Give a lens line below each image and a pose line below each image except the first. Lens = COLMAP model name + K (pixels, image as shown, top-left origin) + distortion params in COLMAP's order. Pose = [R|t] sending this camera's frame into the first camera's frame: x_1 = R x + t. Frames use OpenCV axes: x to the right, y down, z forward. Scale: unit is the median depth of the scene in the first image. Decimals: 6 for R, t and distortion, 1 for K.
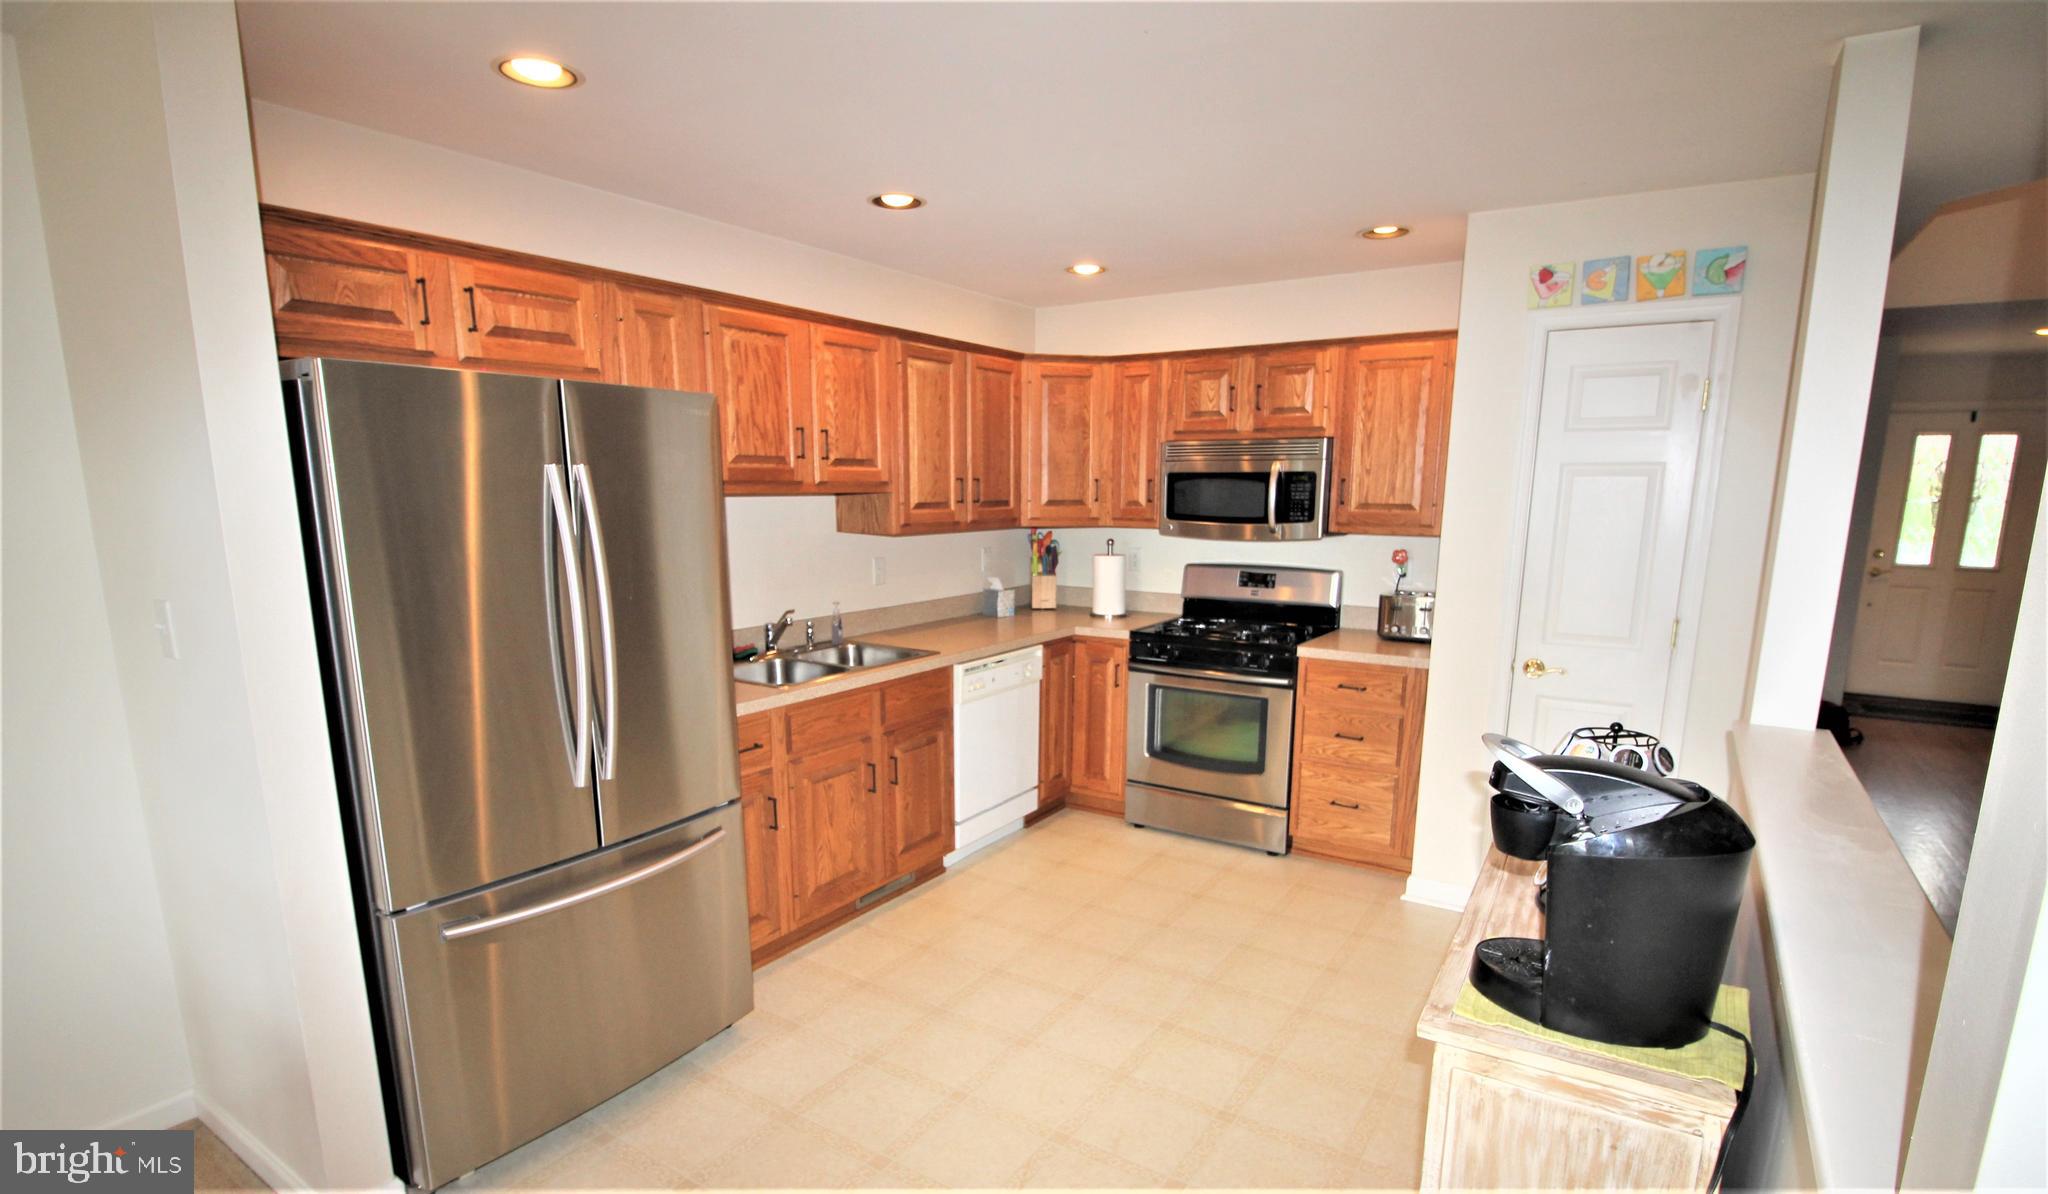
lens RADIAL K [[976.7, 0, 1034.8], [0, 976.7, 675.8], [0, 0, 1]] dist [-0.000245, -0.000705]
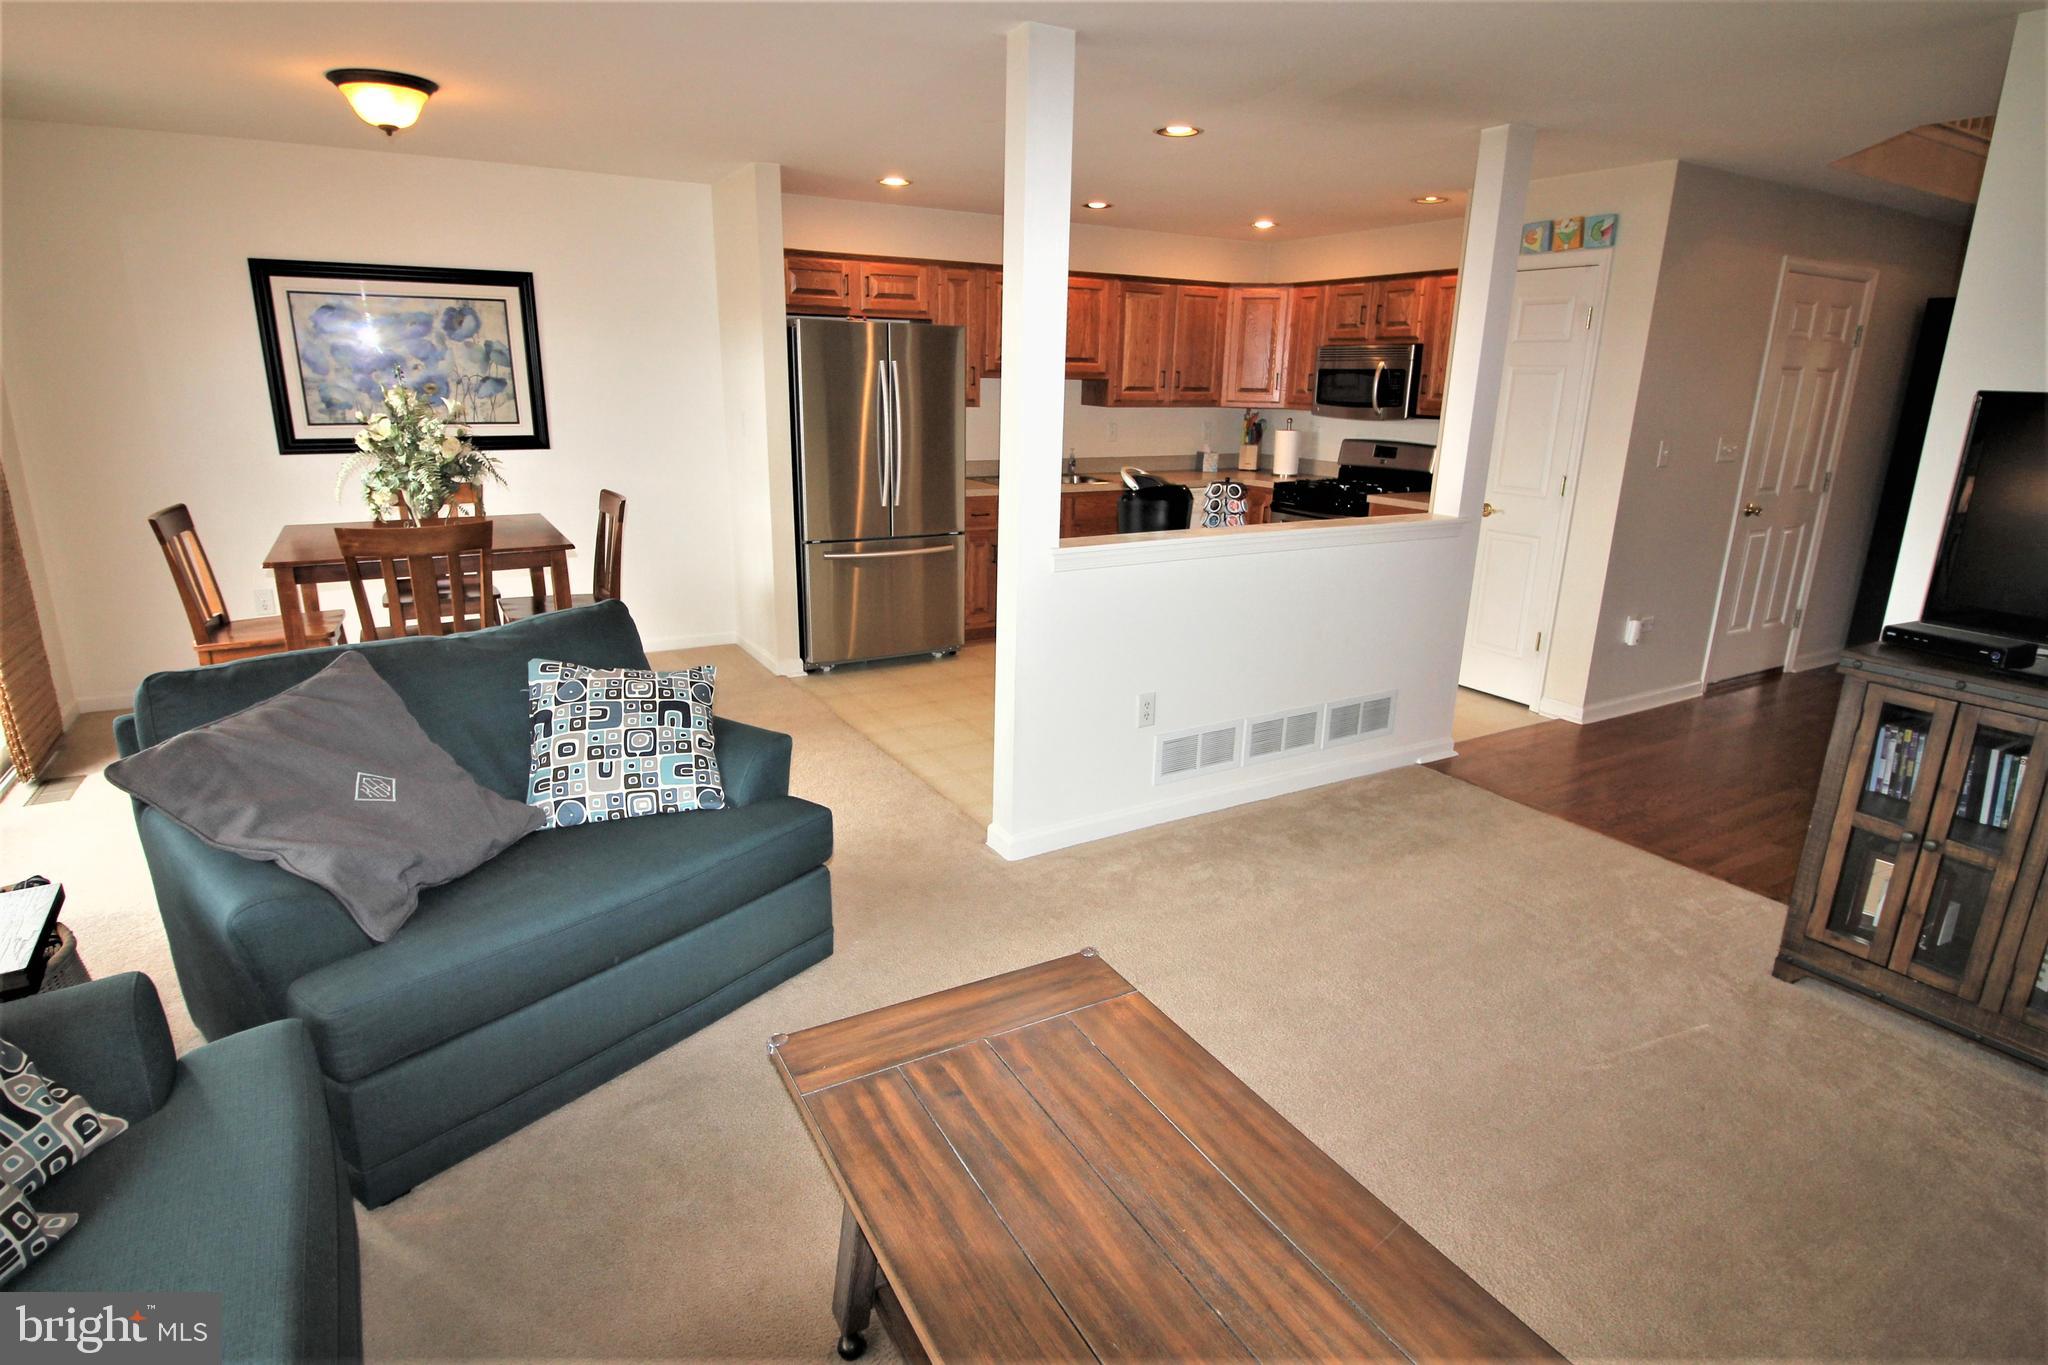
lens RADIAL K [[1038.0, 0, 1040.6], [0, 1038.0, 651.9], [0, 0, 1]] dist [-0.001342, -0.001097]
pose [[0.899890, 0.125305, -0.417728, 0.483752], [-0.099638, 0.991573, 0.082794, 0.114499], [0.424583, -0.032884, 0.904792, -0.547730]]
